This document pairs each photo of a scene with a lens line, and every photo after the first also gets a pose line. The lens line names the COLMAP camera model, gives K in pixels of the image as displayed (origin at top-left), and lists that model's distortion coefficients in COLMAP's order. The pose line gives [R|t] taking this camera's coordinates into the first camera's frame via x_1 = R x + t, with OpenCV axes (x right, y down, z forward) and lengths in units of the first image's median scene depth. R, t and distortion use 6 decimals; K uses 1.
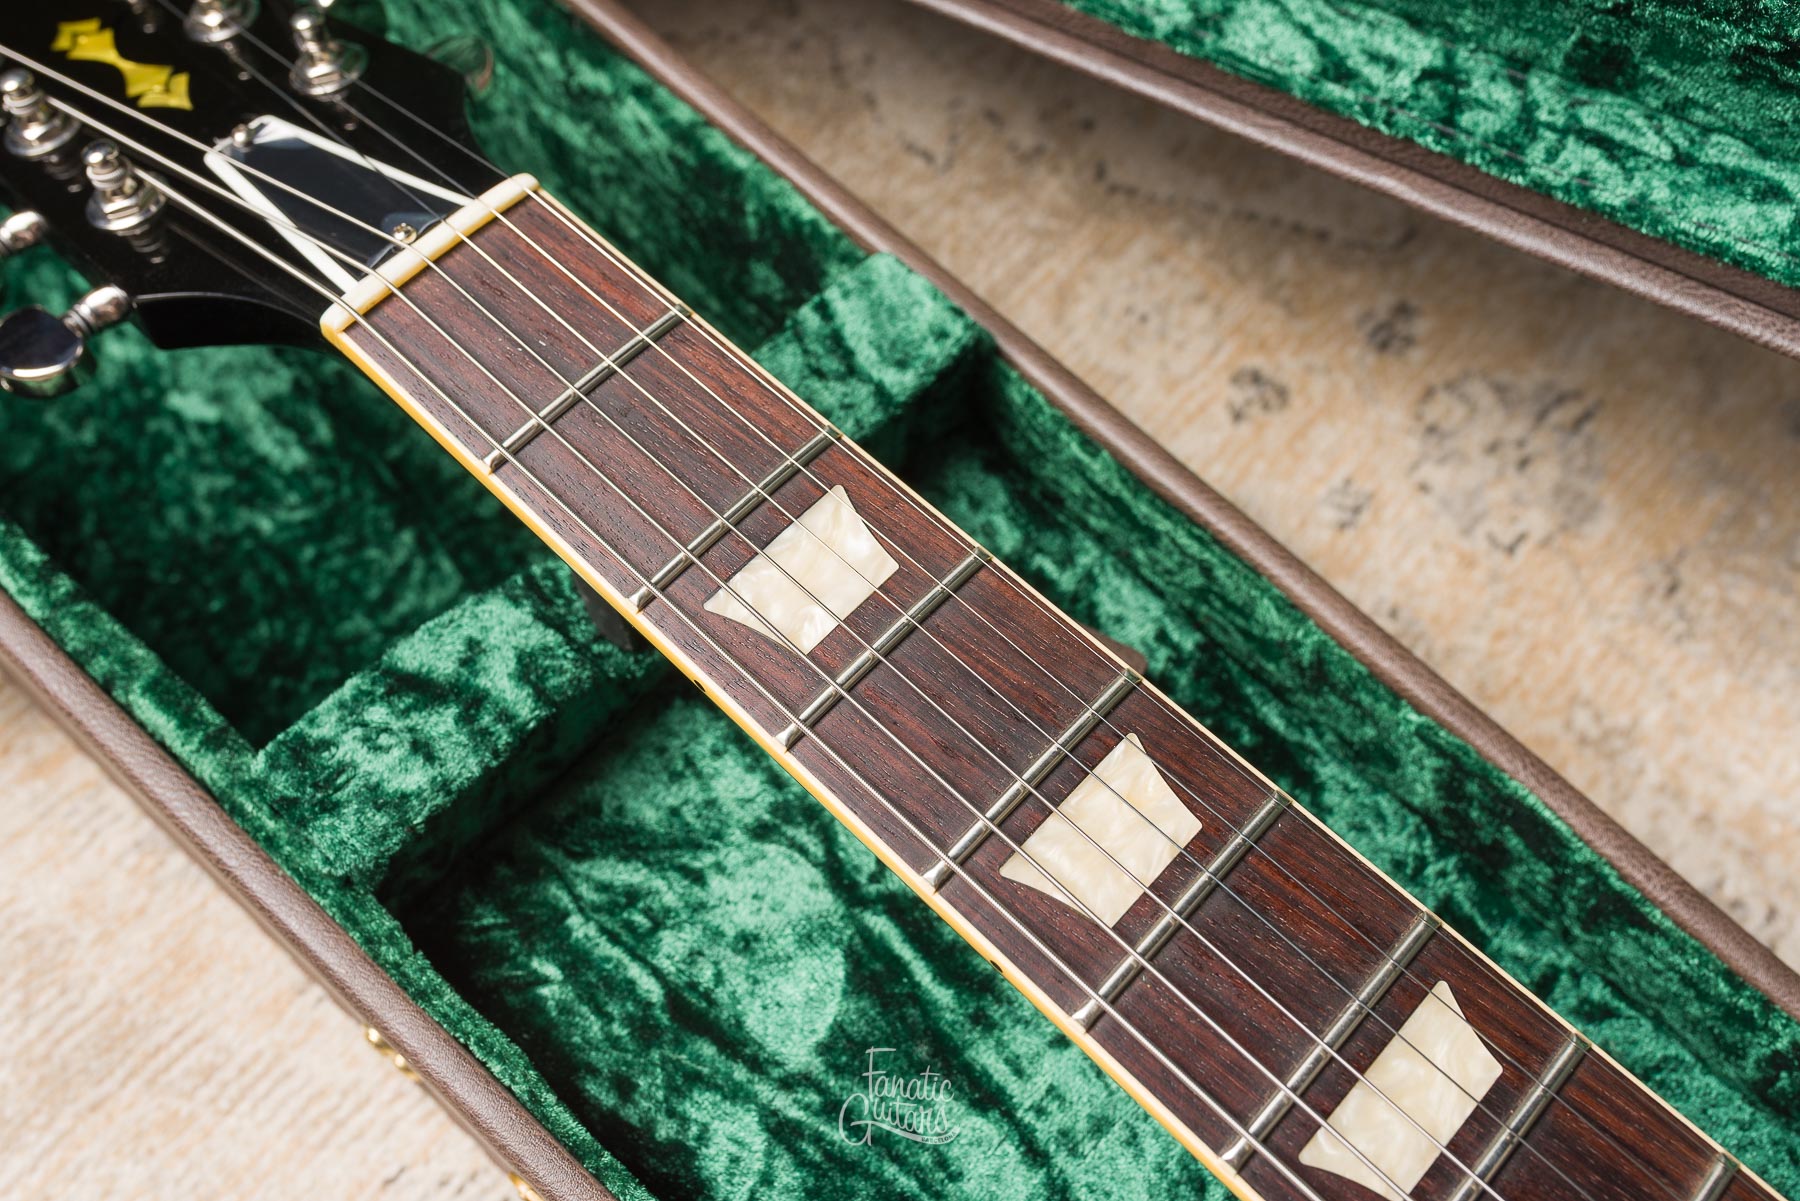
lens RADIAL K [[1826.0, 0, 892.3], [0, 1826.0, 594.7], [0, 0, 1]] dist [0.003127, 0.000000]
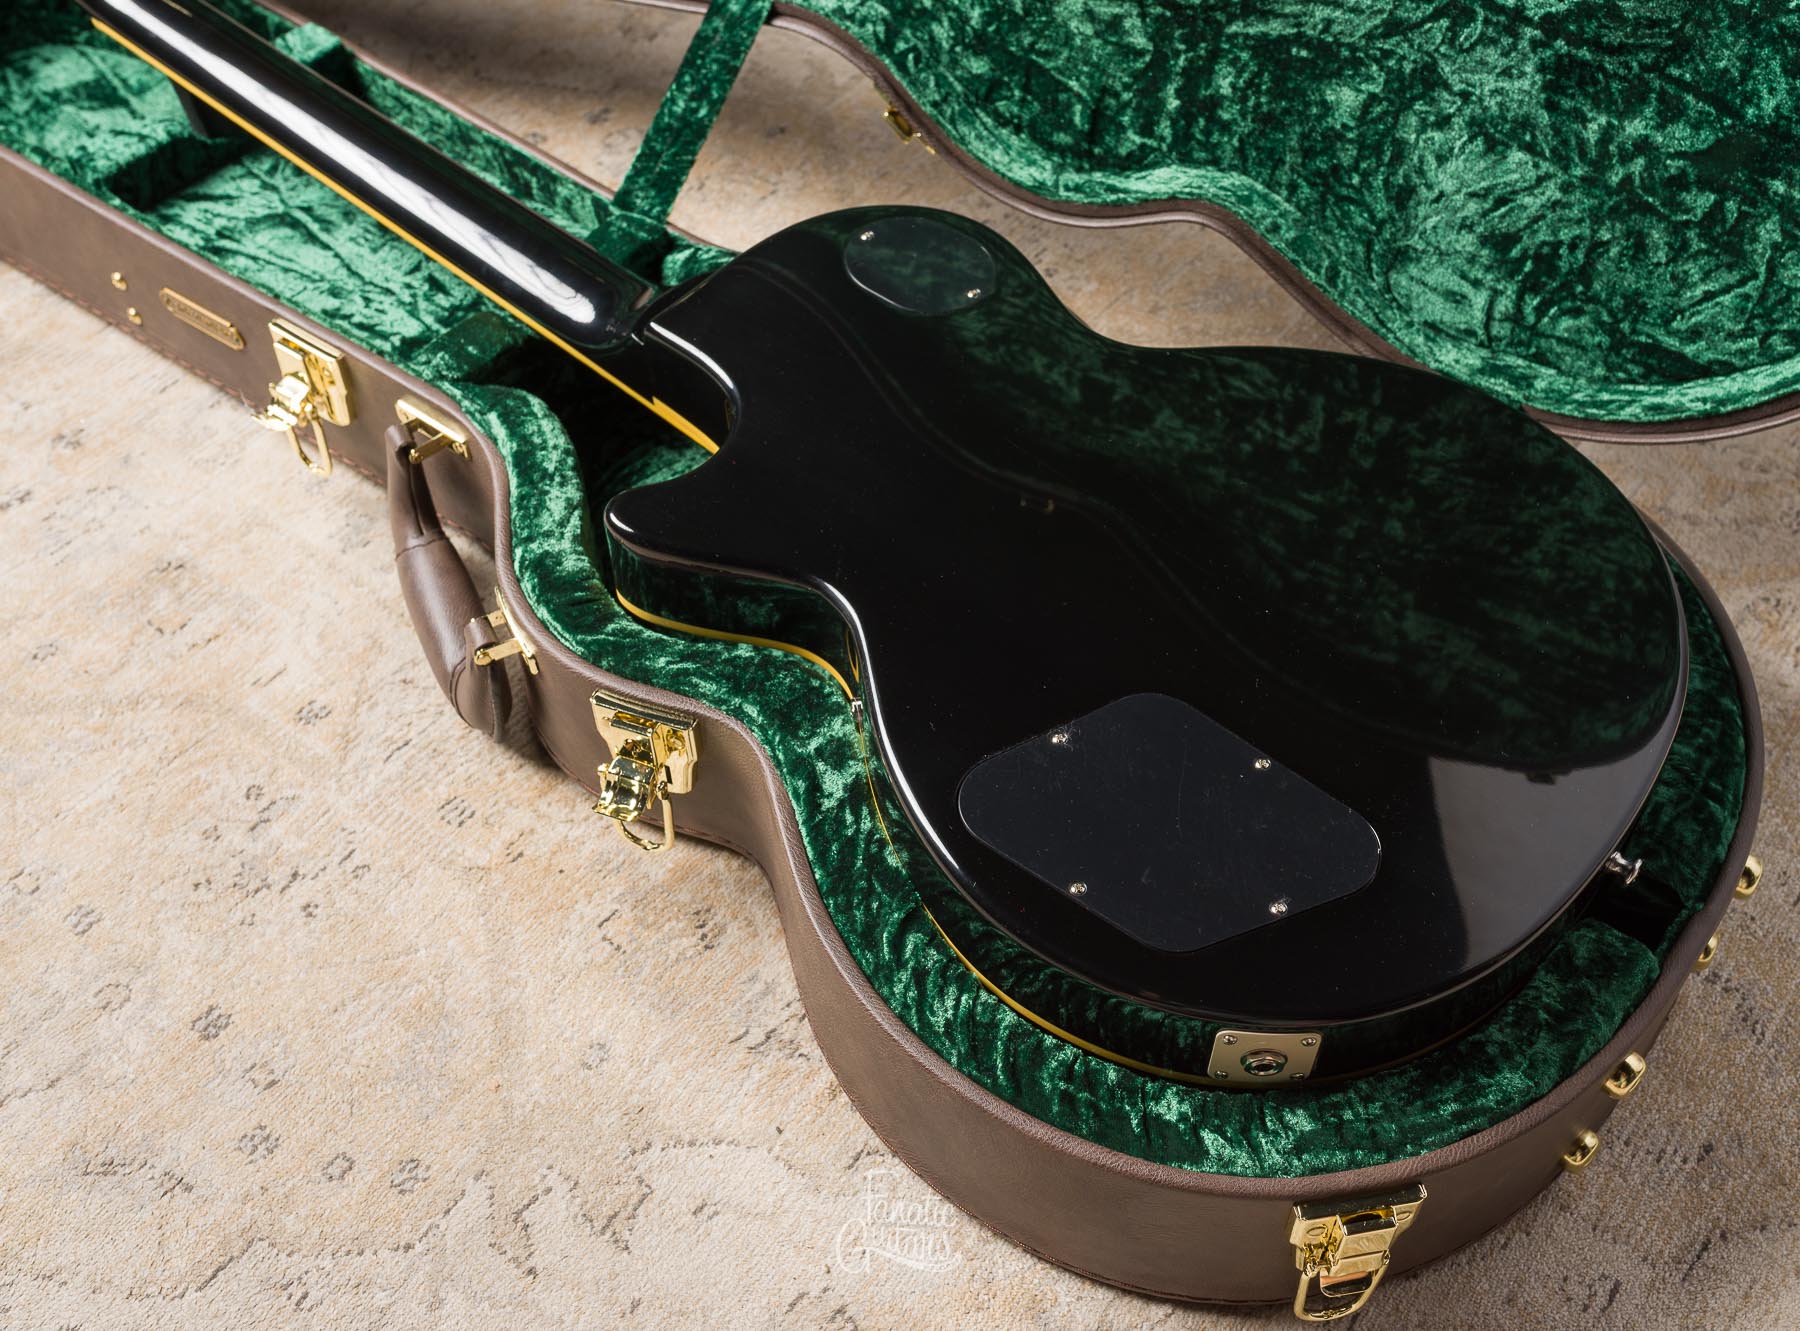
lens RADIAL K [[1949.0, 0, 999.0], [0, 1949.0, 659.1], [0, 0, 1]] dist [0.009426, 0.000000]
pose [[0.993950, -0.096741, 0.052006, 0.838682], [0.106232, 0.967026, -0.231465, 1.638488], [-0.027899, 0.235589, 0.971452, -1.781432]]
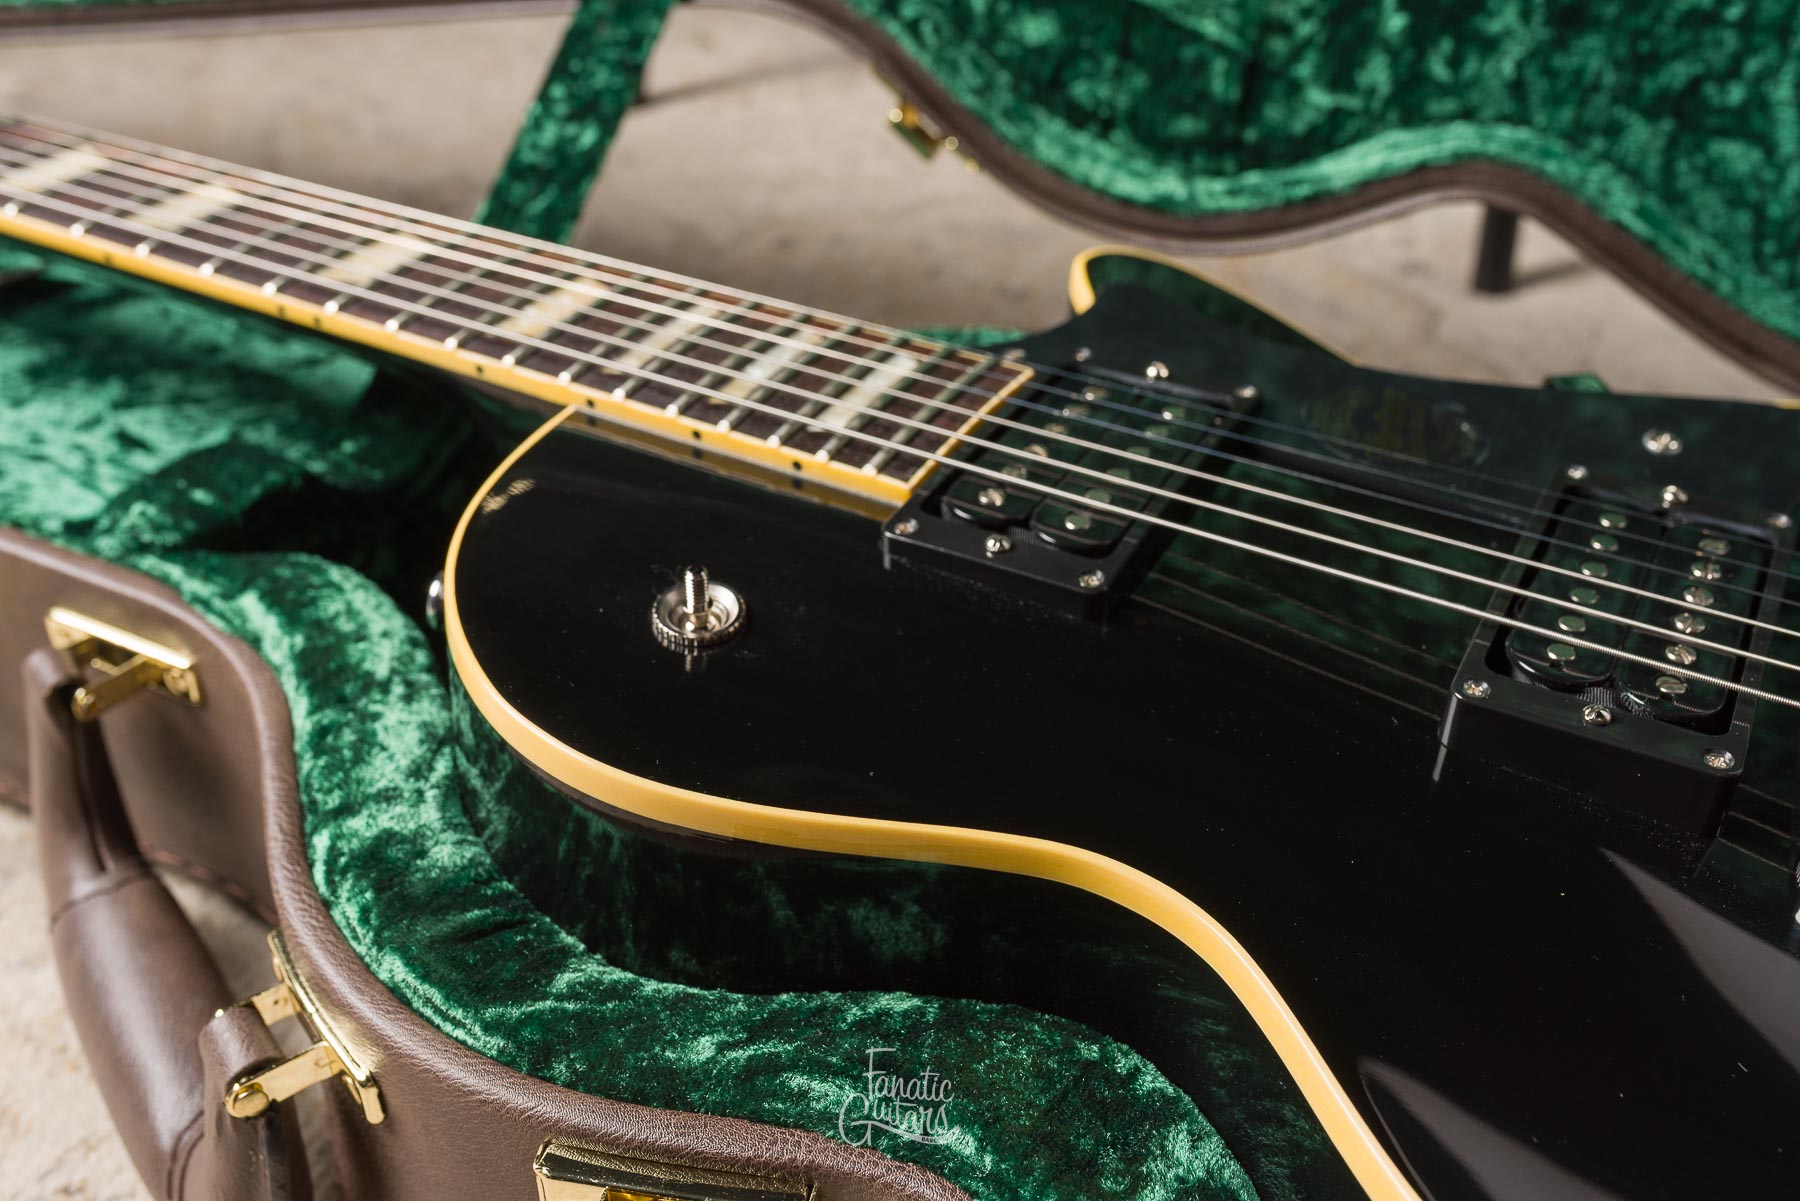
lens RADIAL K [[1826.0, 0, 901.7], [0, 1826.0, 596.7], [0, 0, 1]] dist [0.003127, 0.000000]
pose [[0.966093, -0.170432, 0.193950, 0.517620], [0.242888, 0.854698, -0.458799, 1.304061], [-0.087575, 0.490351, 0.867114, -0.394700]]
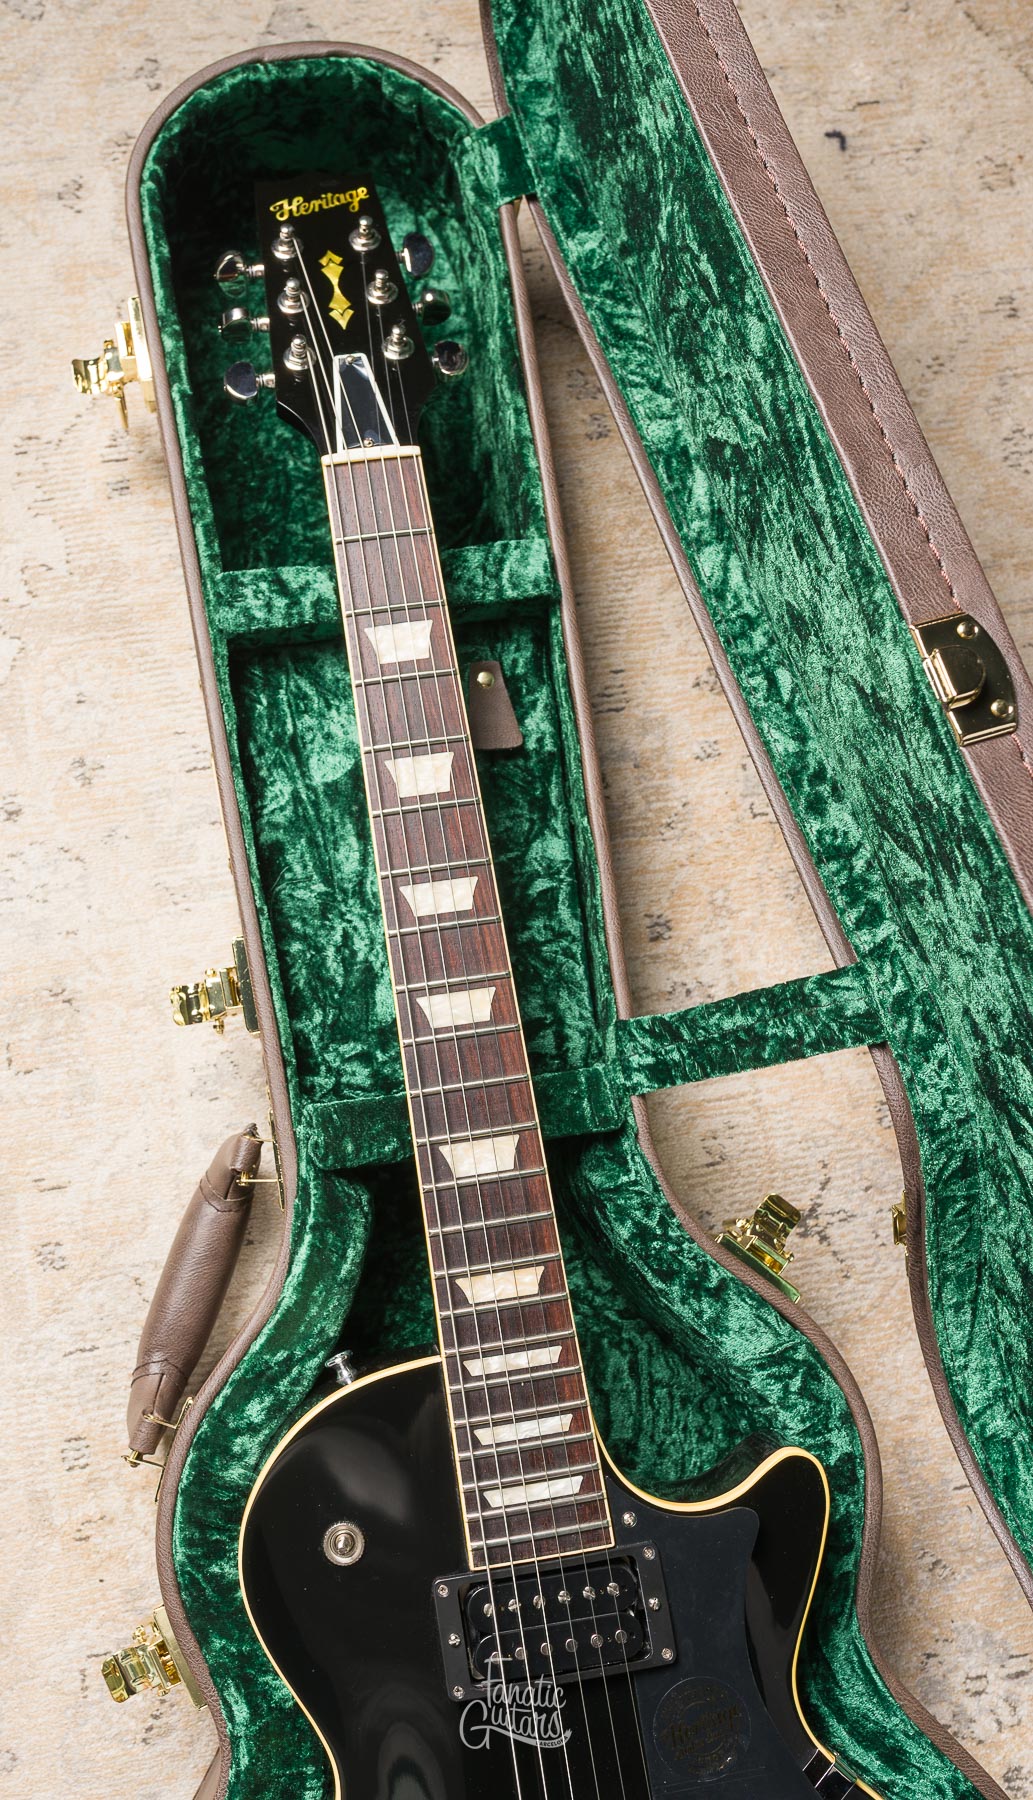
lens RADIAL K [[1764.7, 0, 426.6], [0, 1764.7, 902.2], [0, 0, 1]] dist [0.004457, 0.000000]
pose [[0.786130, 0.607349, -0.114572, 0.455148], [-0.562886, 0.780103, 0.273126, -0.388000], [0.255261, -0.150221, 0.955131, -1.392887]]
